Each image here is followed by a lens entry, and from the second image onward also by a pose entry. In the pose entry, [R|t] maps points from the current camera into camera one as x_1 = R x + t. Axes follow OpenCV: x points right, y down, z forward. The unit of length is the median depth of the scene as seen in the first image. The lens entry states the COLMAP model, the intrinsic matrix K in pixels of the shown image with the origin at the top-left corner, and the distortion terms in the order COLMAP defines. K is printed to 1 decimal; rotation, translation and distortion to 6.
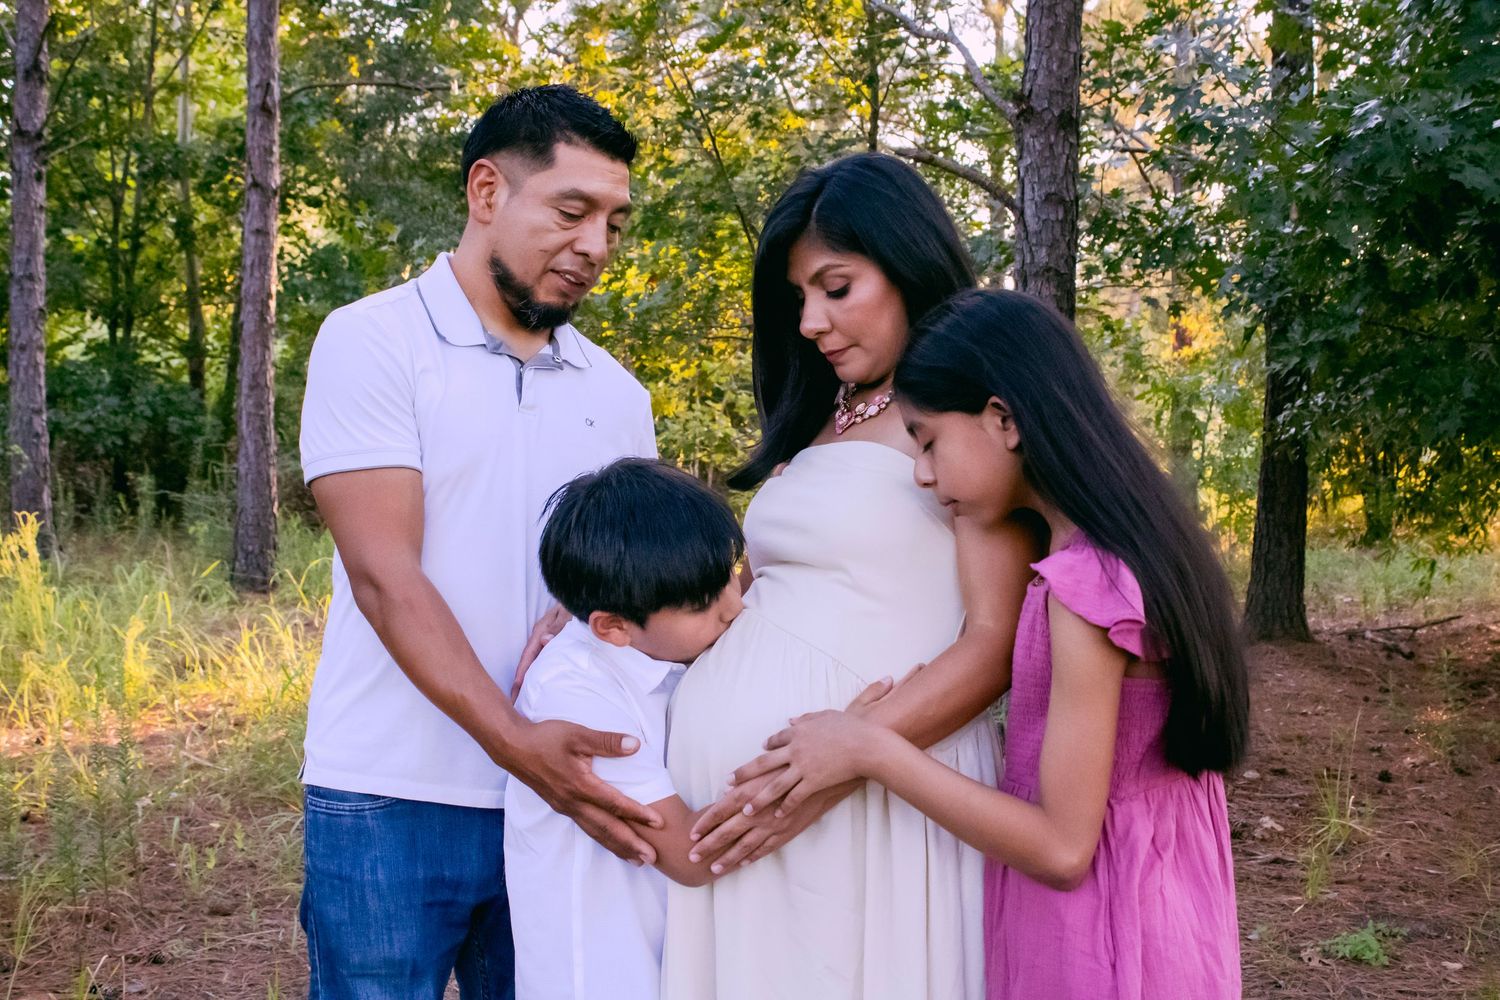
lens RADIAL K [[1965.1, 0, 734.0], [0, 1965.1, 520.1], [0, 0, 1]] dist [-0.046780, -0.025304]
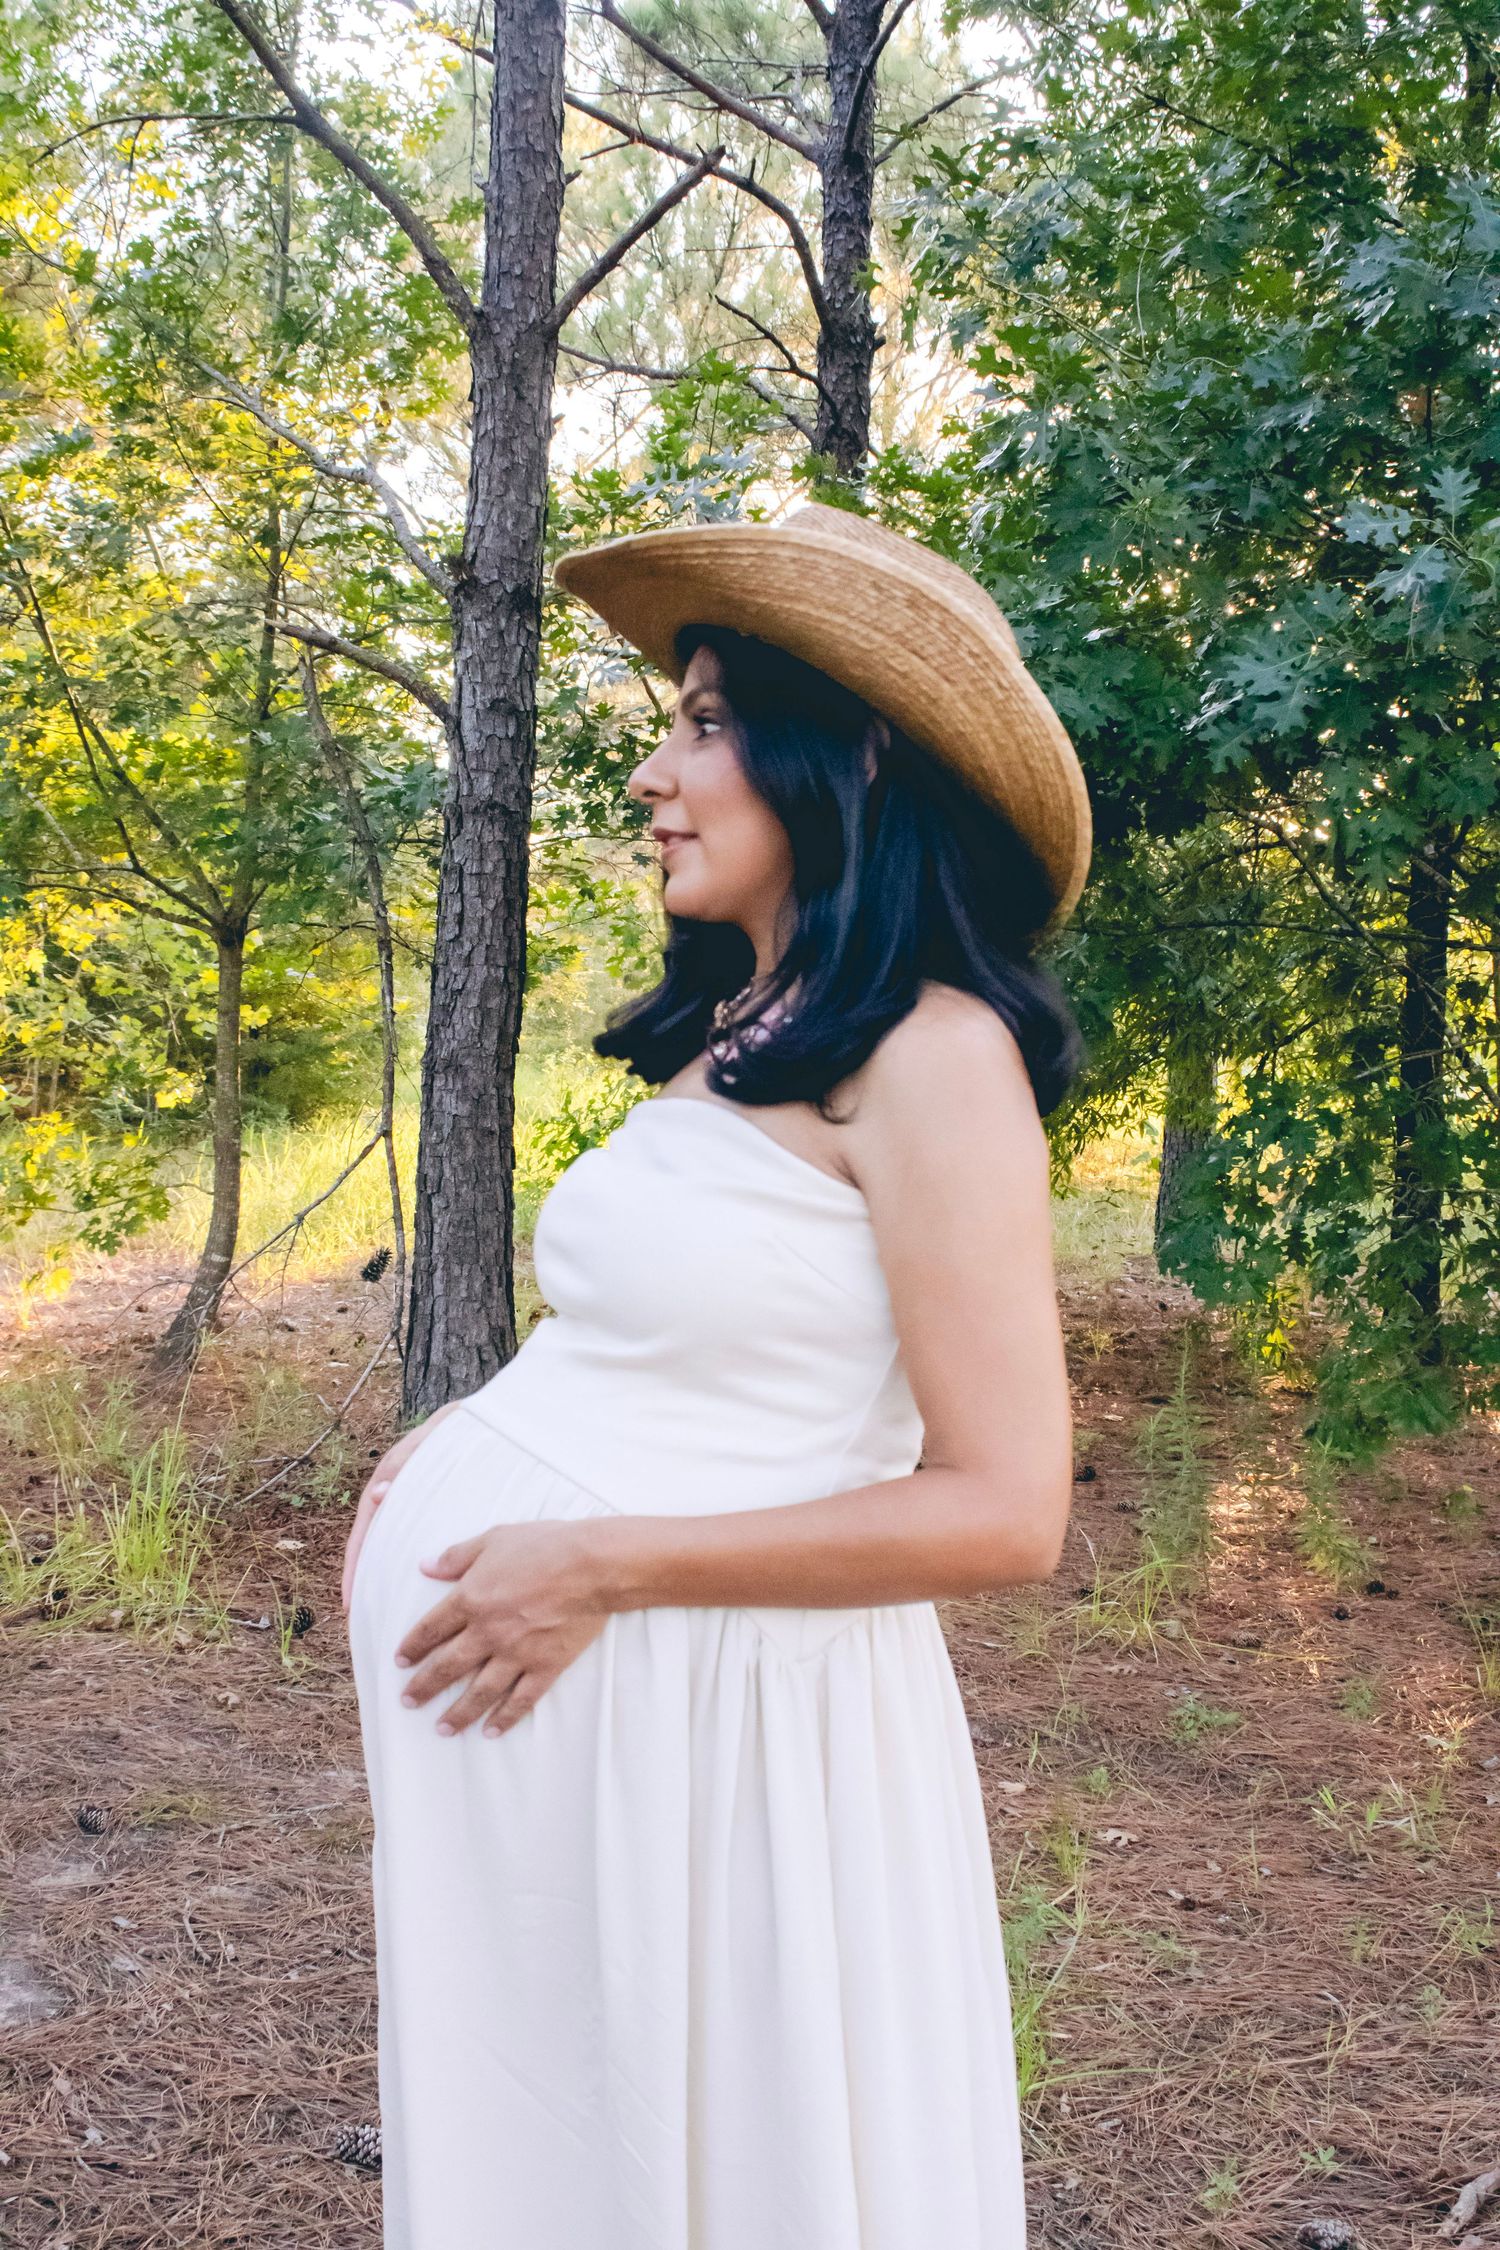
lens RADIAL K [[2538.1, 0, 737.5], [0, 2538.1, 1177.5], [0, 0, 1]] dist [-0.169110, 0.265469]
pose [[0.971084, 0.016737, 0.238152, 0.030323], [-0.020307, 0.999715, 0.012545, -0.005621], [-0.237874, -0.017018, 0.971147, 0.084160]]
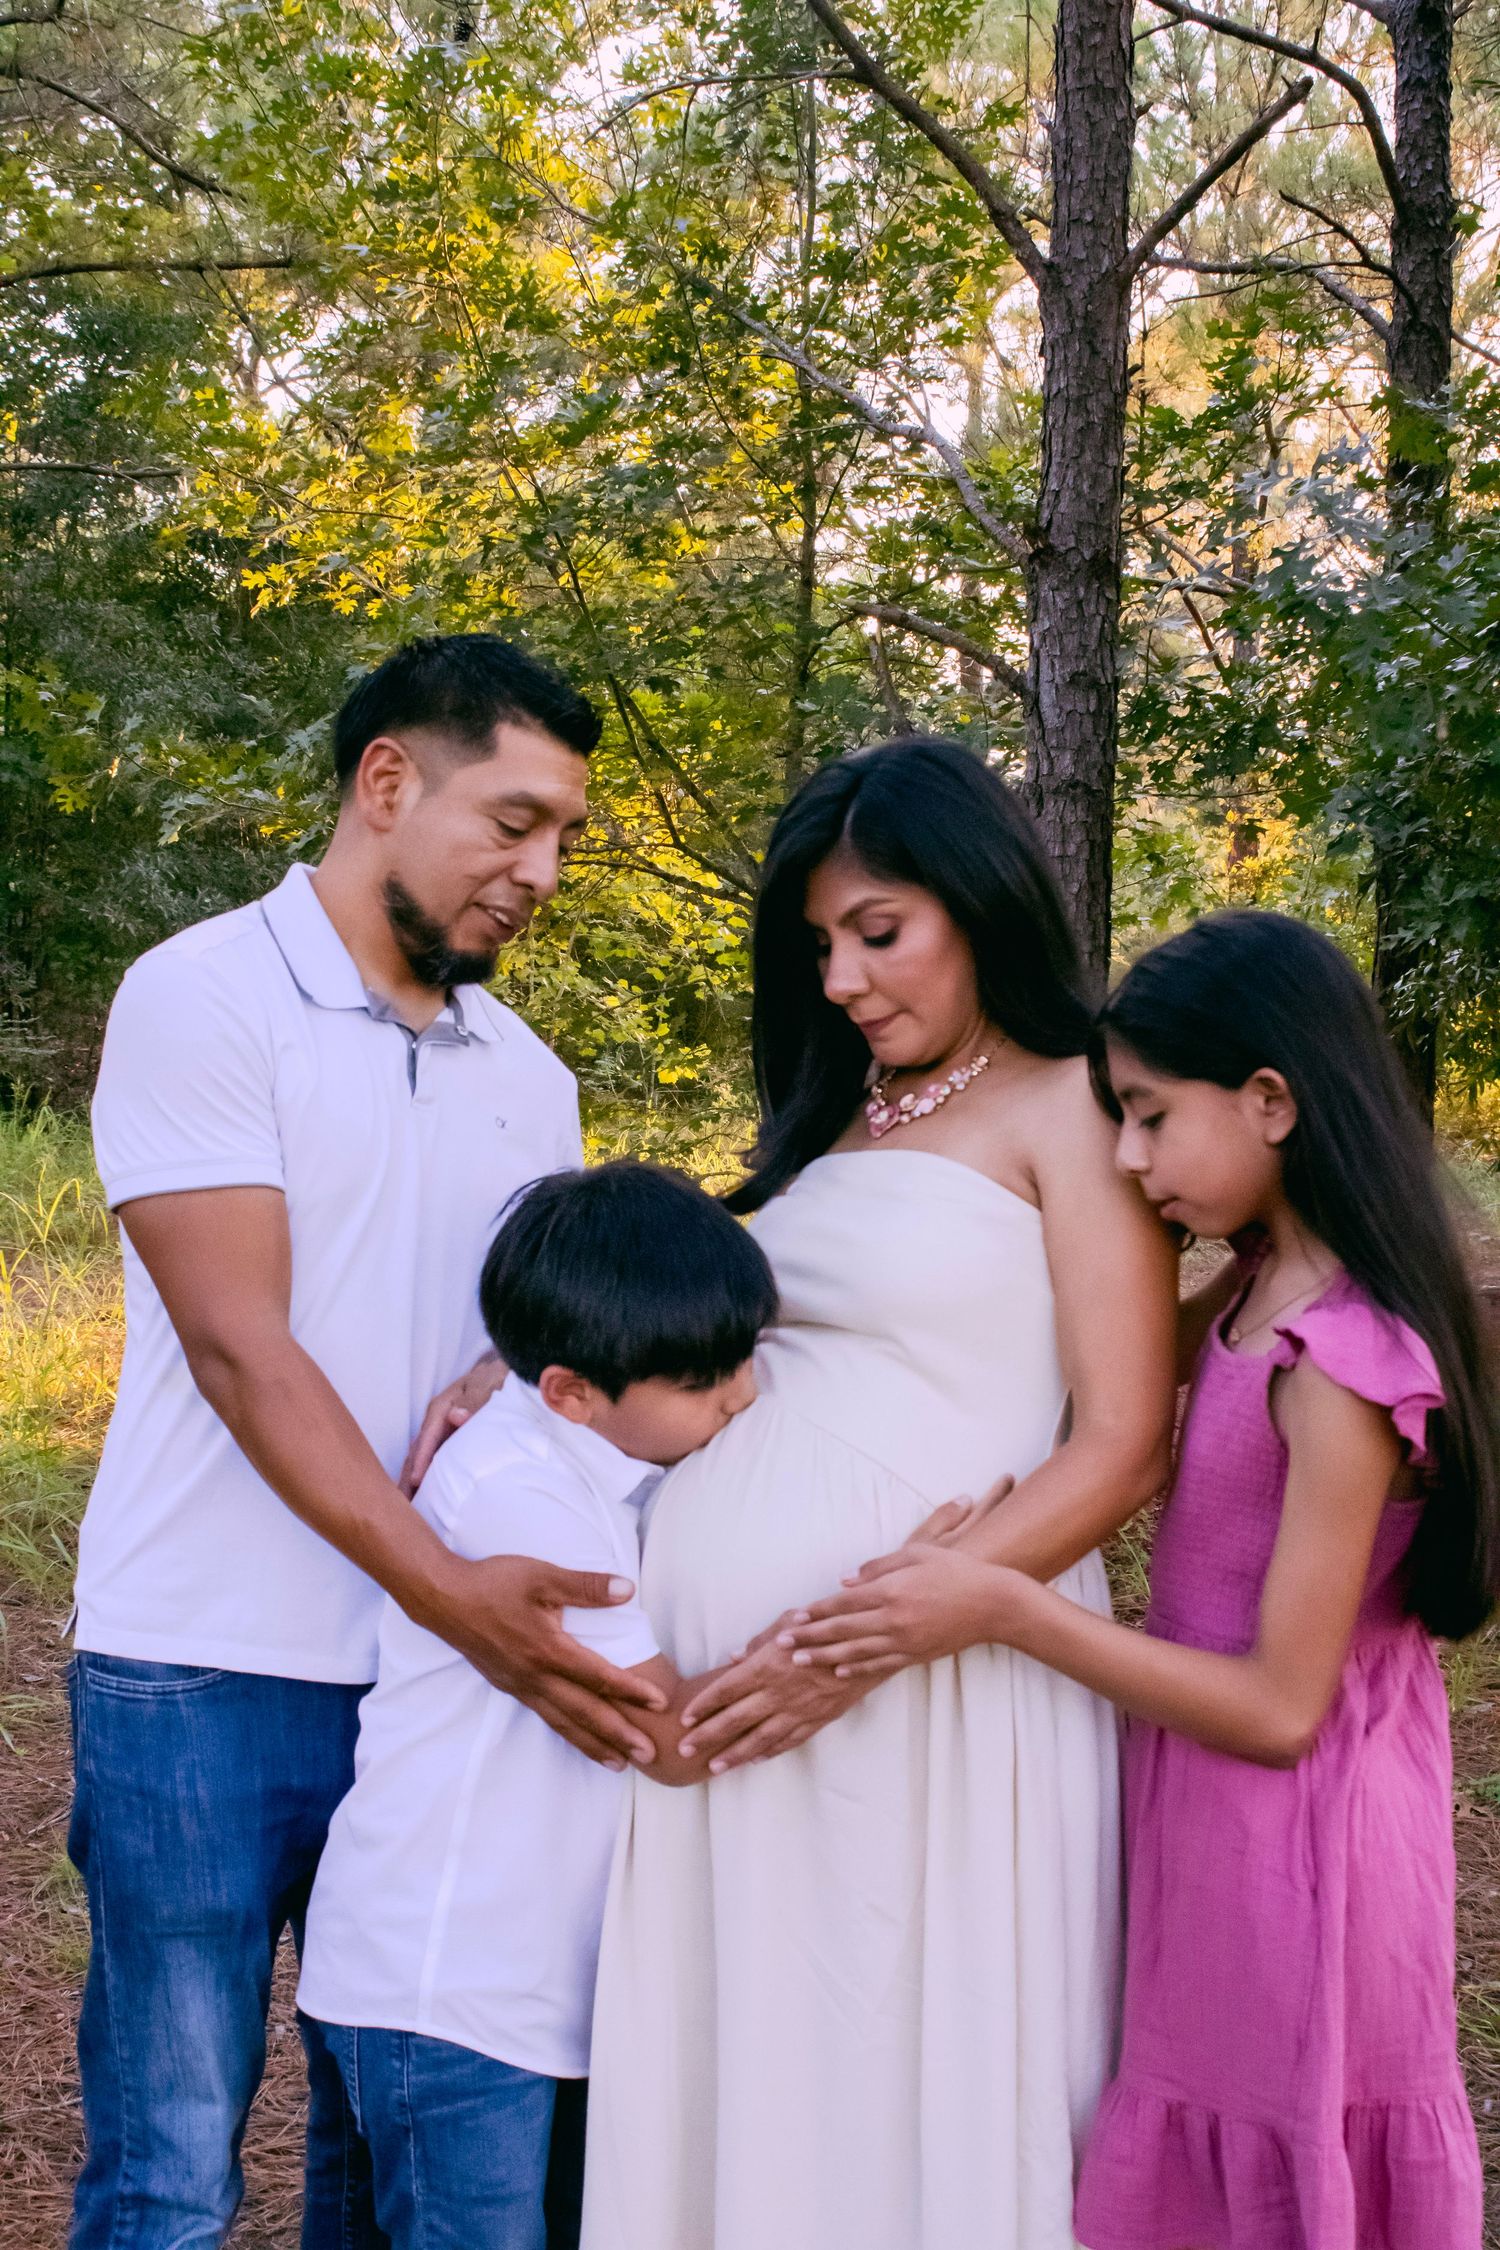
lens RADIAL K [[2967.3, 0, 750.0], [0, 2967.3, 1125.0], [0, 0, 1]] dist [-0.061221, 0.105617]
pose [[0.997657, 0.002775, 0.068364, -0.023084], [-0.003657, 0.999912, 0.012777, -0.021606], [-0.068322, -0.012998, 0.997579, -0.025257]]
